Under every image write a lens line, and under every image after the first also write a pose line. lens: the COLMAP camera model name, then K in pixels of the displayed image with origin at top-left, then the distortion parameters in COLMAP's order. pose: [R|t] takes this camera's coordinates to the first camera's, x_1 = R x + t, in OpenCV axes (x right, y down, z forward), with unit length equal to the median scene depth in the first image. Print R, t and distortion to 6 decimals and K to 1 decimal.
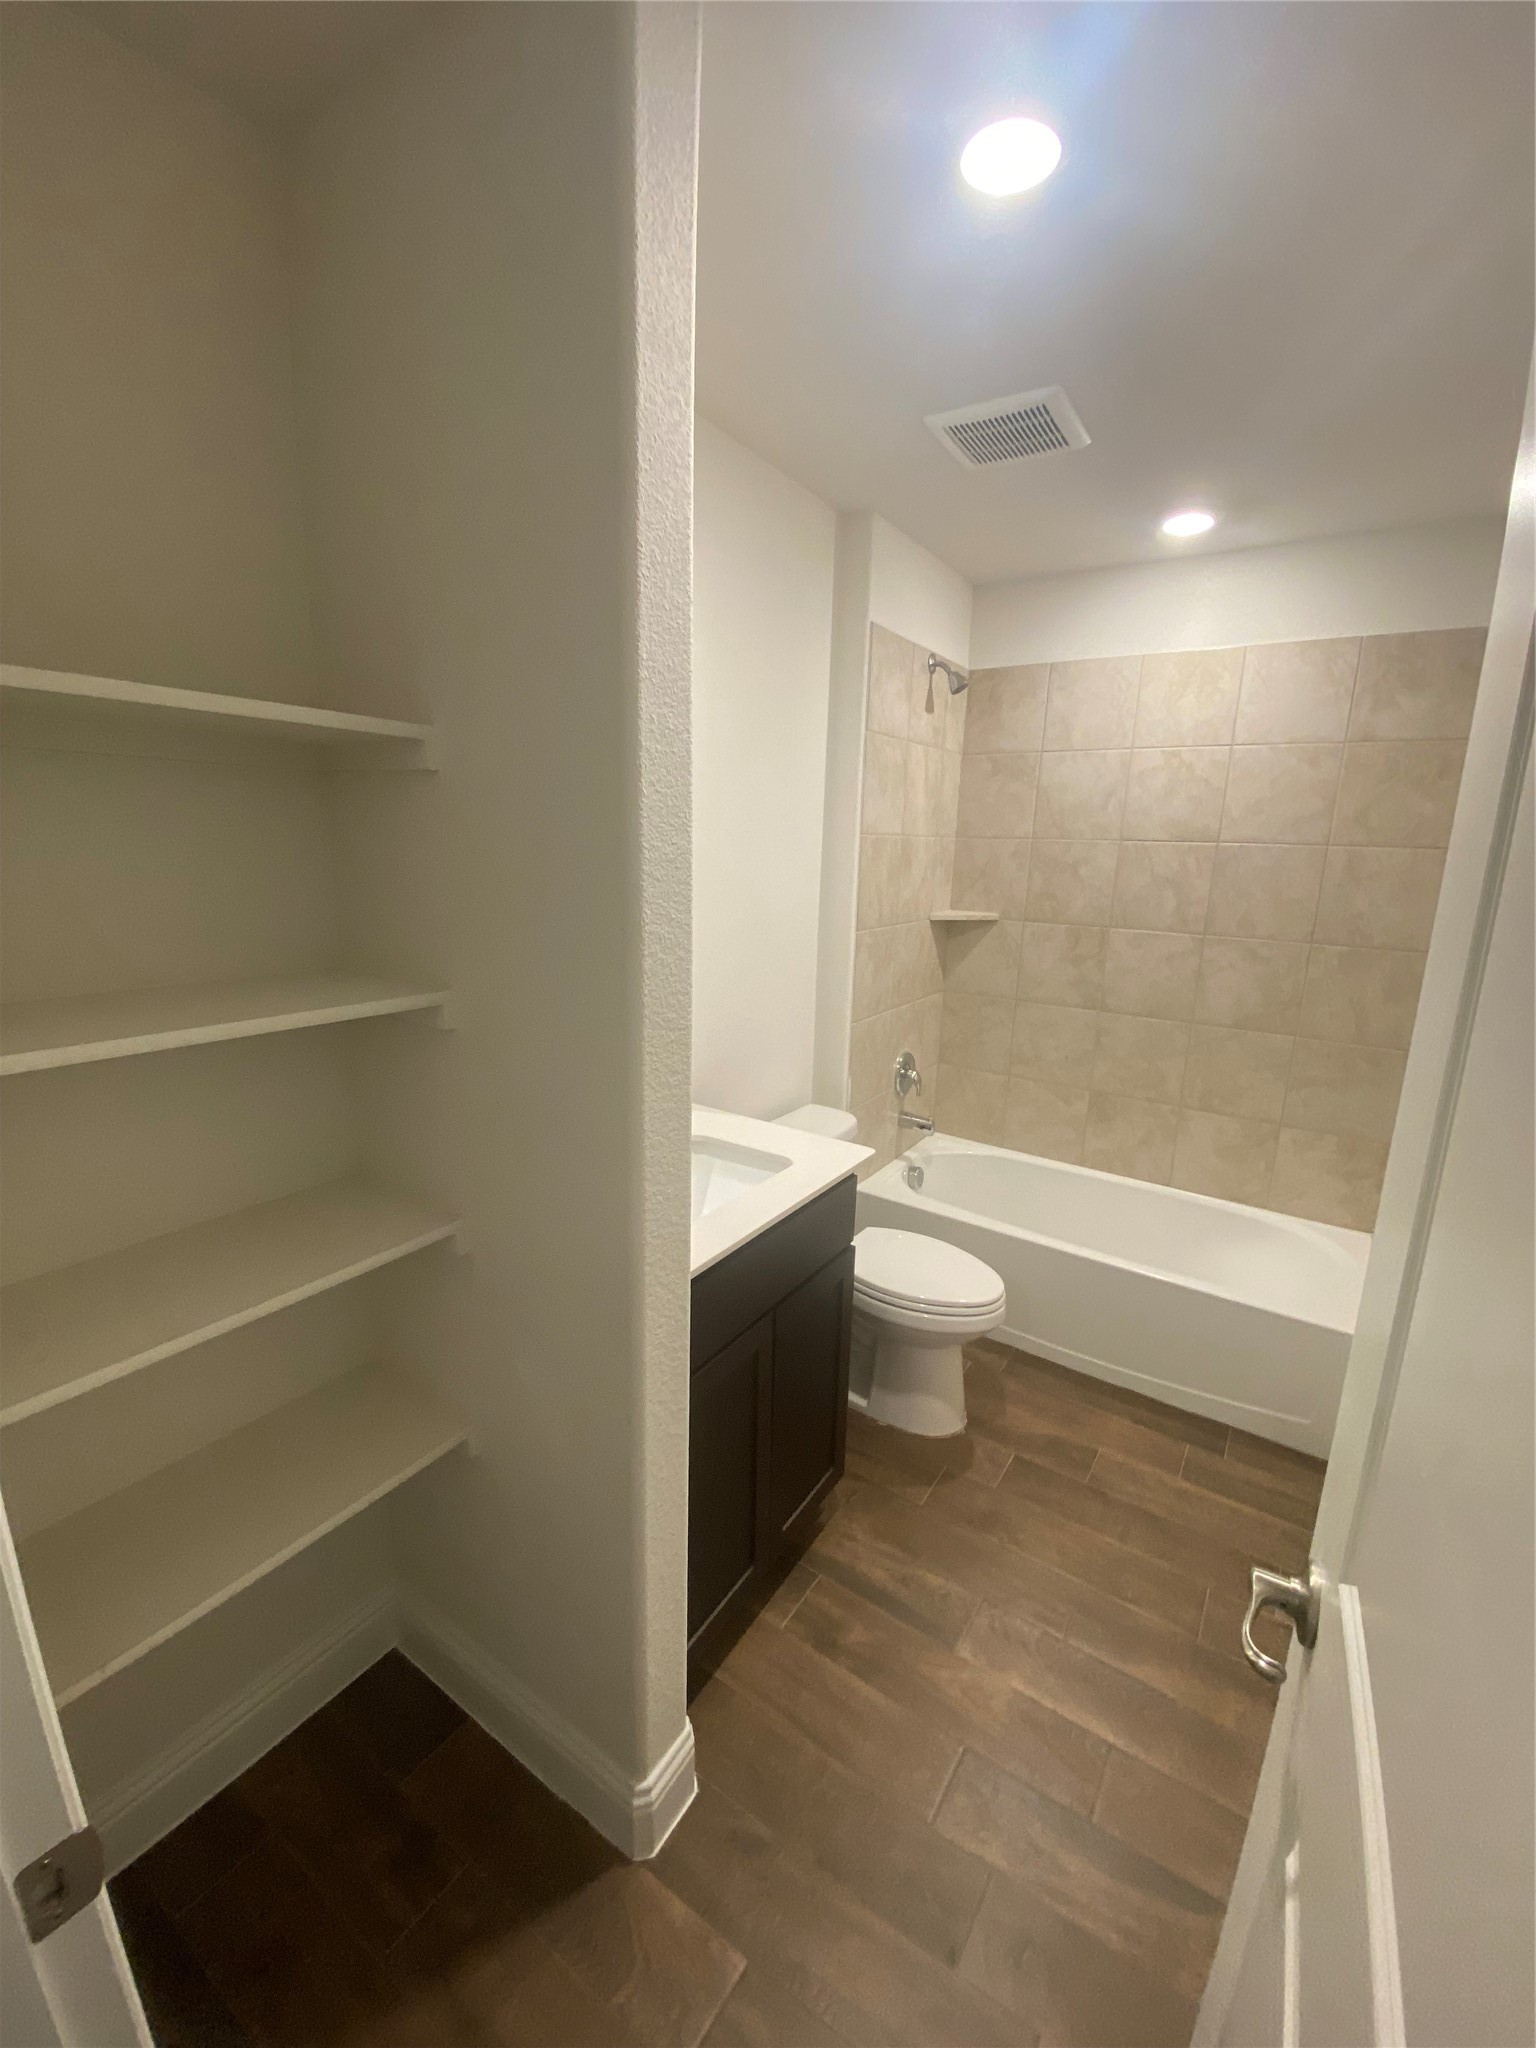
lens RADIAL K [[818.2, 0, 767.1], [0, 818.2, 1002.6], [0, 0, 1]] dist [-0.019986, -0.000451]
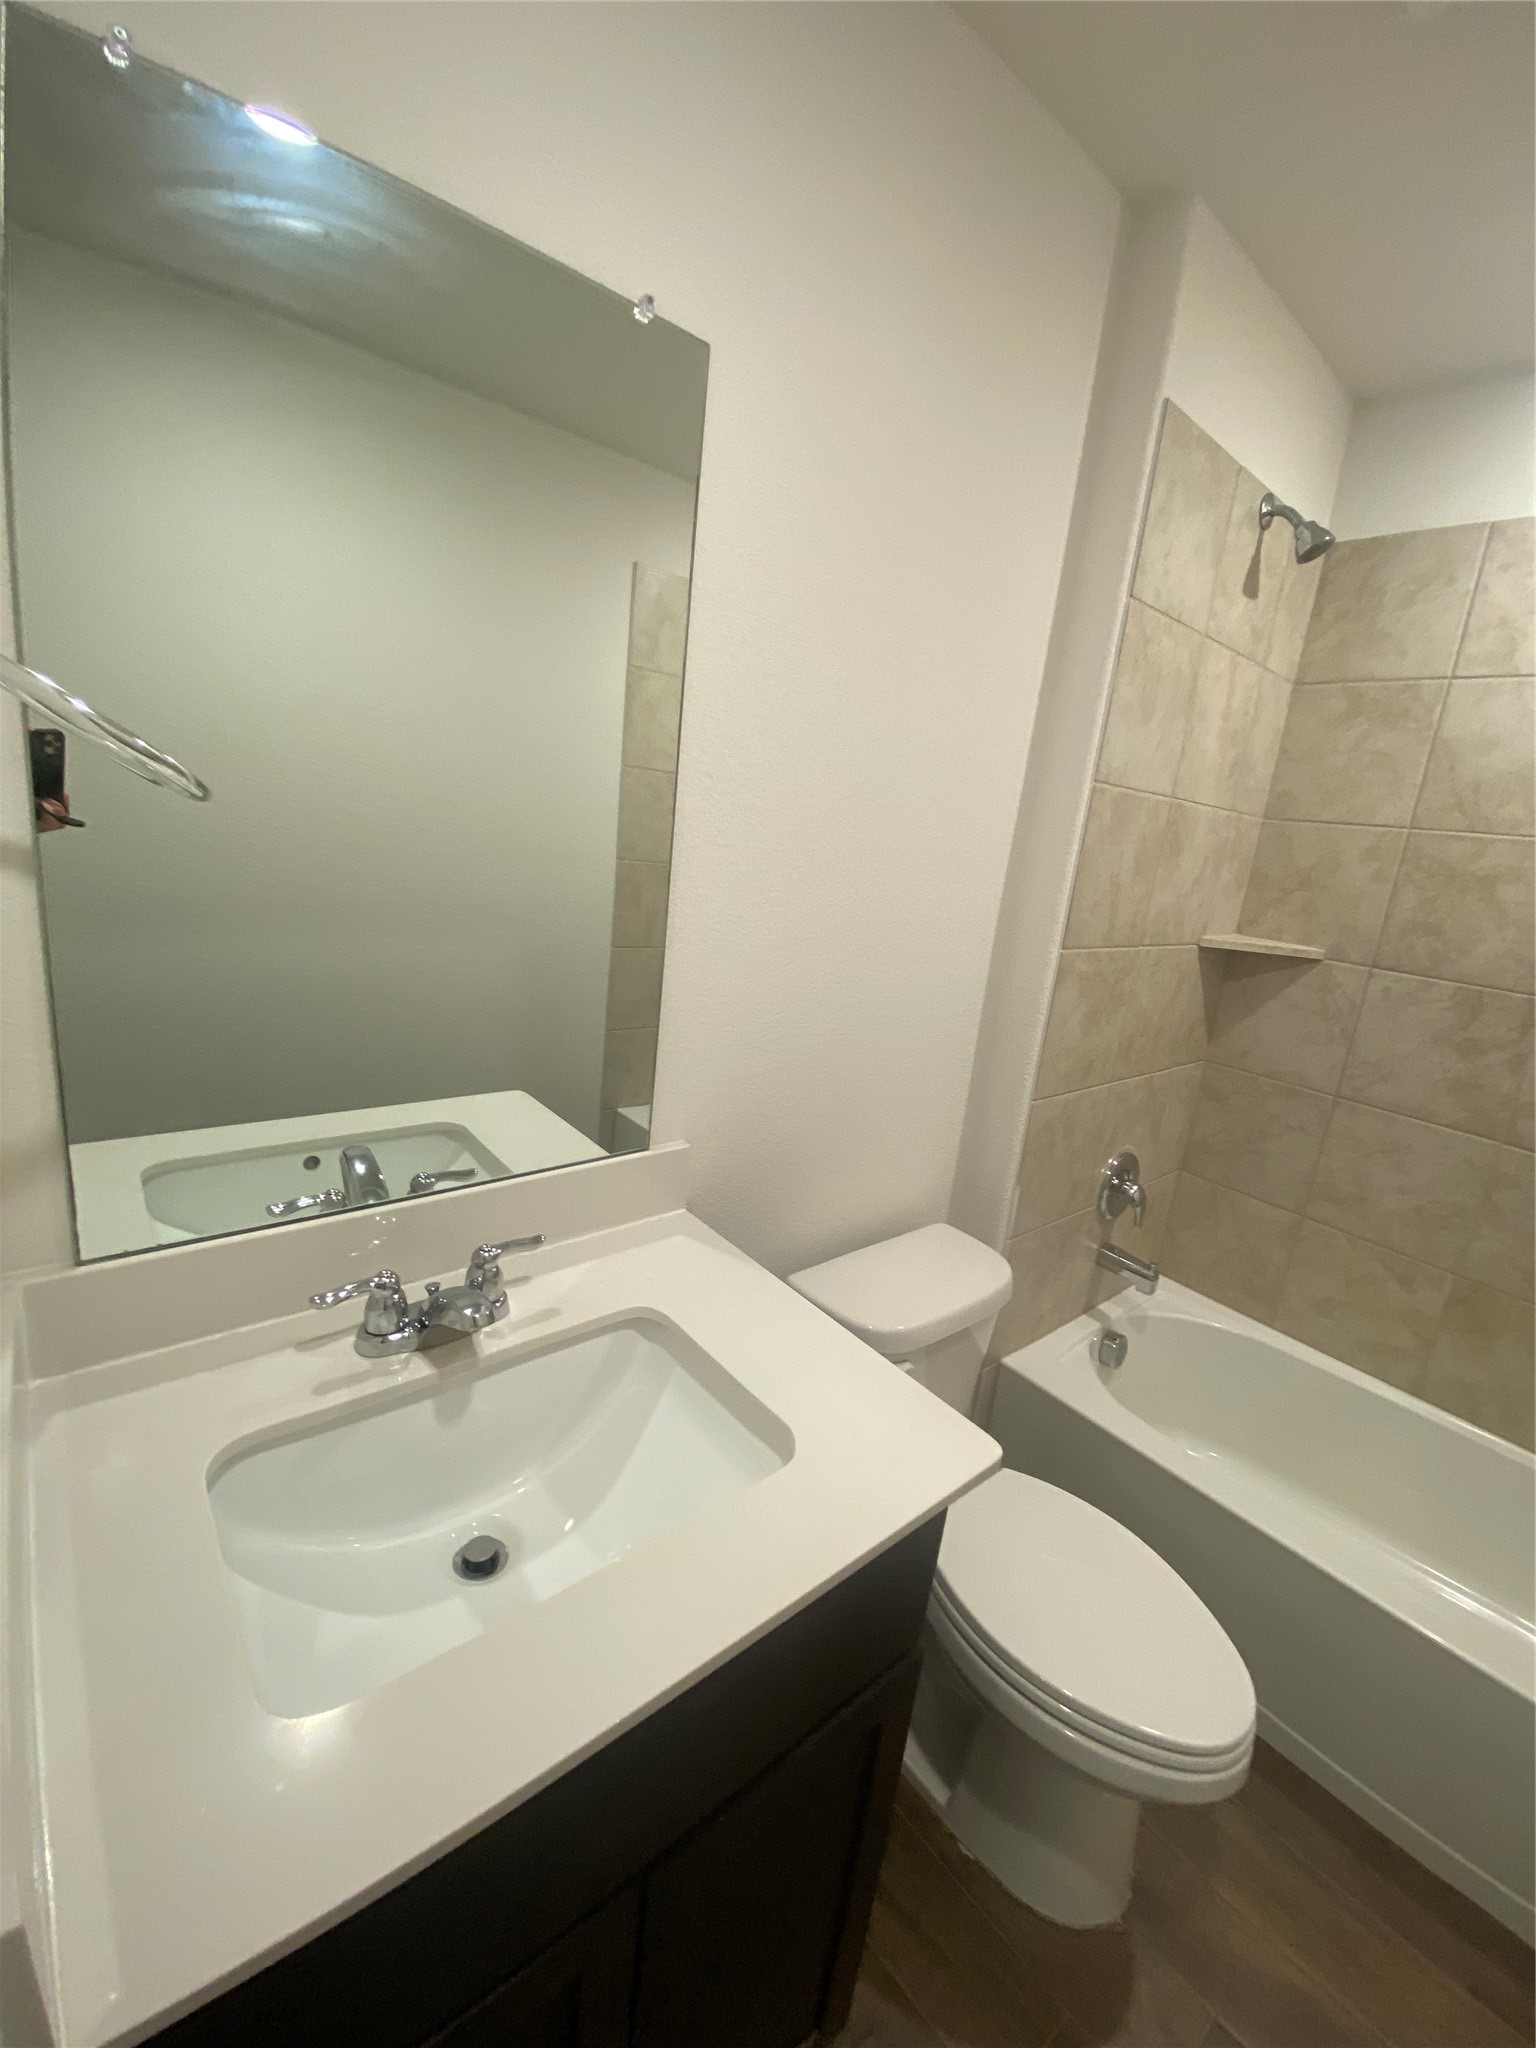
lens RADIAL K [[818.2, 0, 767.1], [0, 818.2, 1002.6], [0, 0, 1]] dist [-0.019986, -0.000451]
pose [[0.955048, 0.136967, -0.262912, 0.056562], [-0.135568, 0.990488, 0.023542, -0.029726], [0.263636, 0.013159, 0.964532, 0.329670]]
